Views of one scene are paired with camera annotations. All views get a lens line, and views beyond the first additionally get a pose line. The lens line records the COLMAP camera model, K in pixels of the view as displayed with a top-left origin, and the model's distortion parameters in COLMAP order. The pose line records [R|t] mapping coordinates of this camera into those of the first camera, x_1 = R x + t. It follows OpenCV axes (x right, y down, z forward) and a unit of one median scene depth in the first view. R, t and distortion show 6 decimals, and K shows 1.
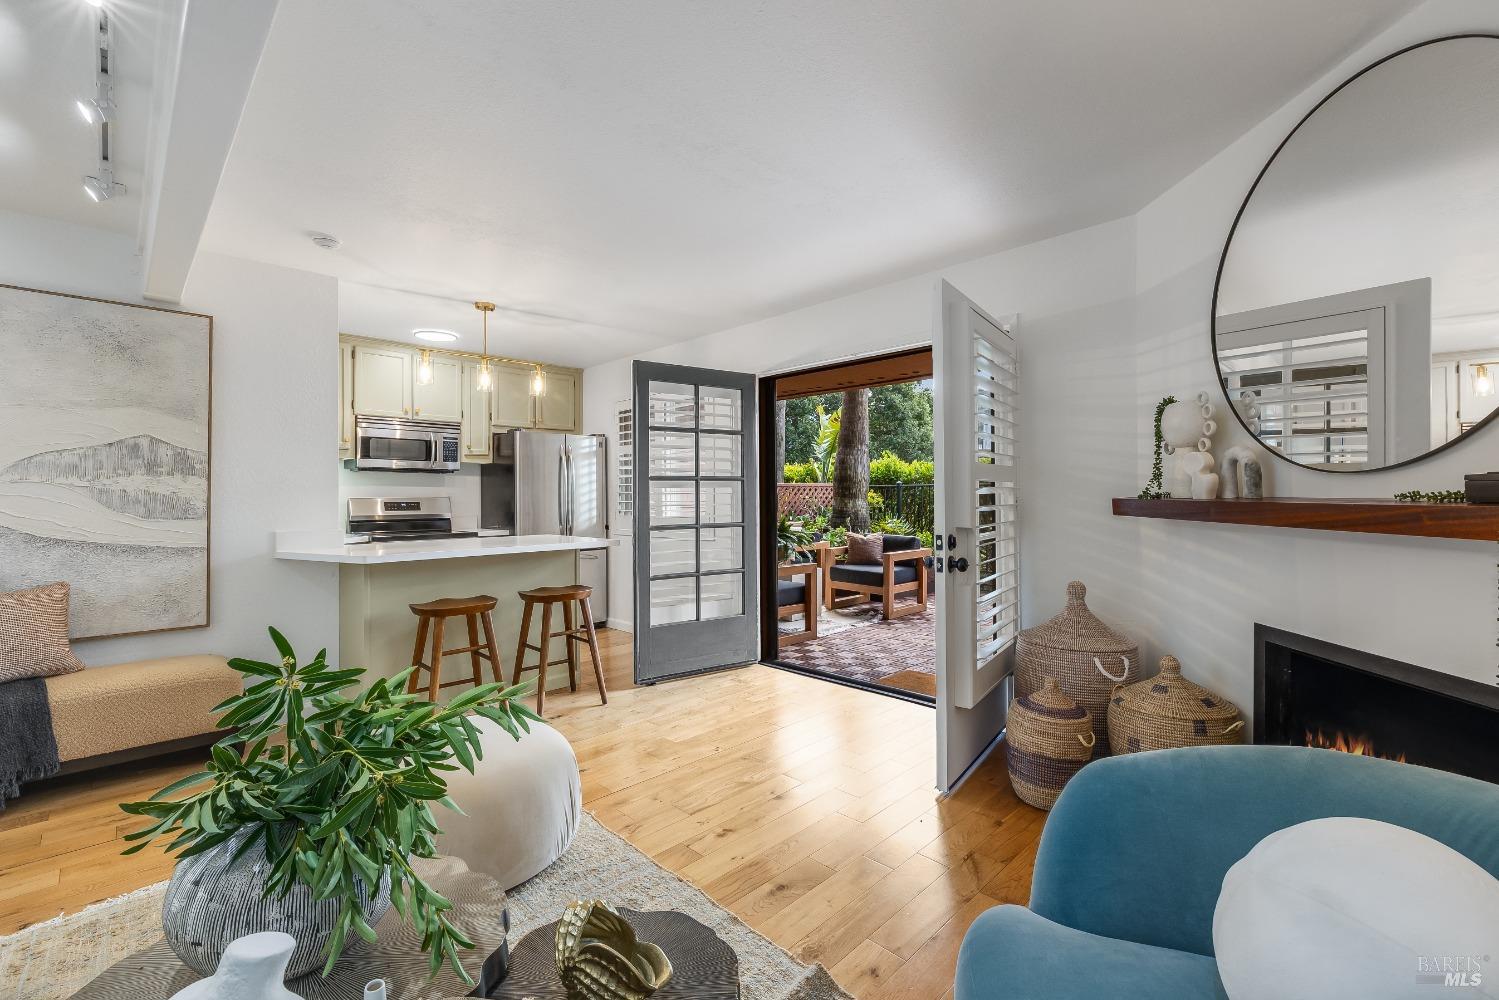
lens RADIAL K [[648.9, 0, 749.5], [0, 648.9, 500.0], [0, 0, 1]] dist [-0.000053, -0.000019]
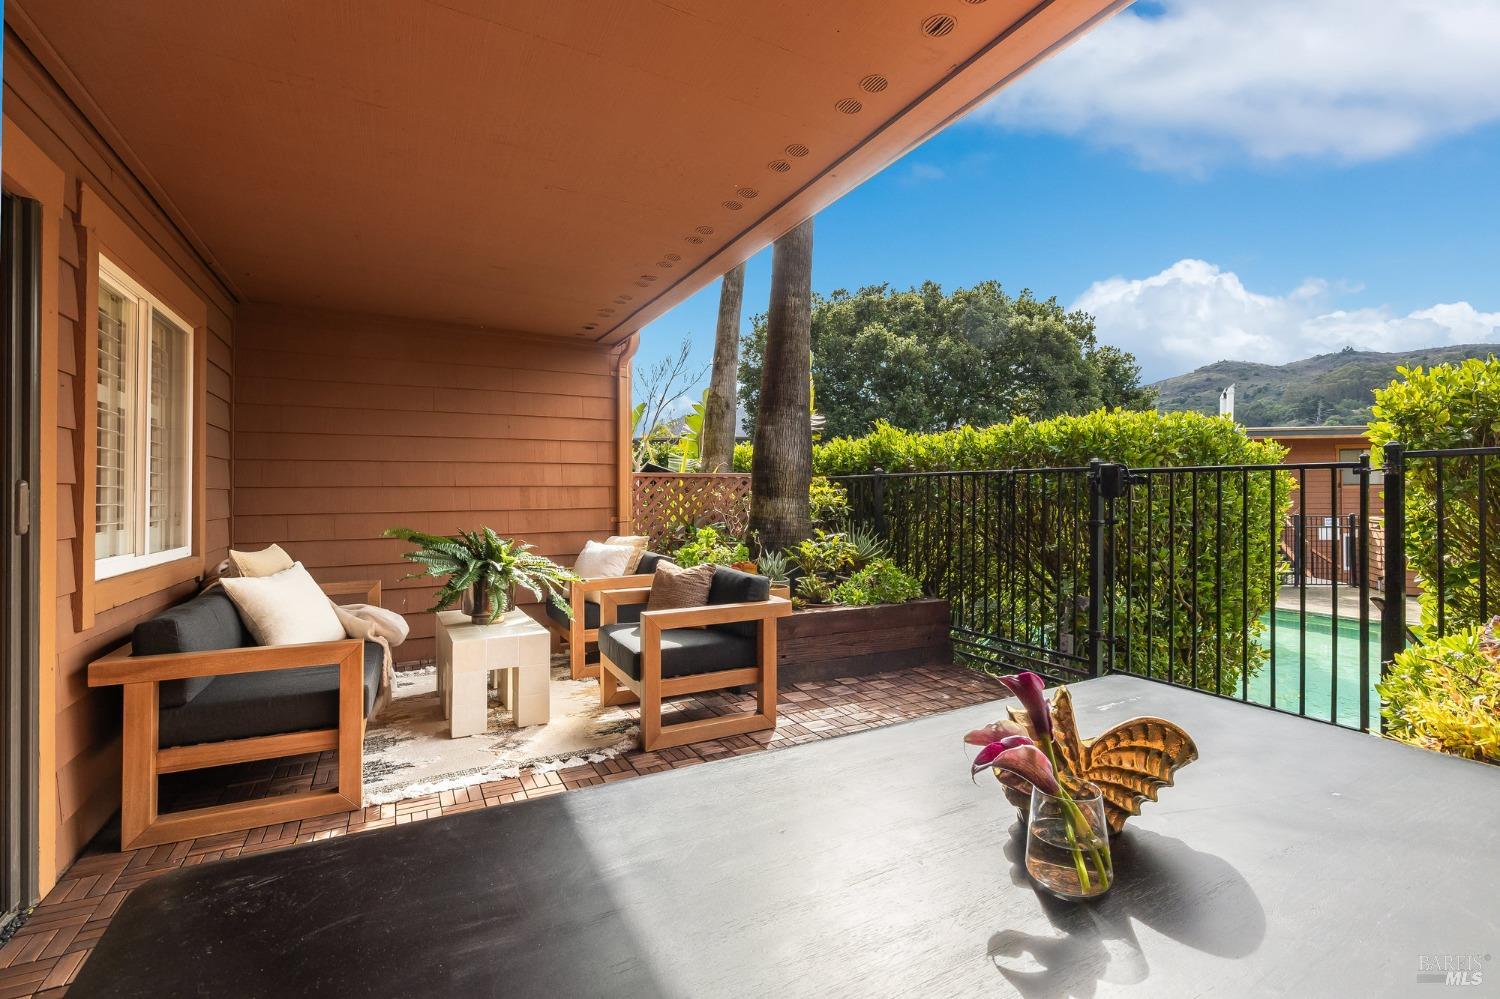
lens RADIAL K [[683.2, 0, 750.0], [0, 683.2, 499.5], [0, 0, 1]] dist [-0.000192, -0.000008]
pose [[0.956211, 0.004945, -0.292637, 0.447956], [-0.004718, 0.999988, 0.001479, -0.000811], [0.292641, -0.000034, 0.956222, 0.566696]]
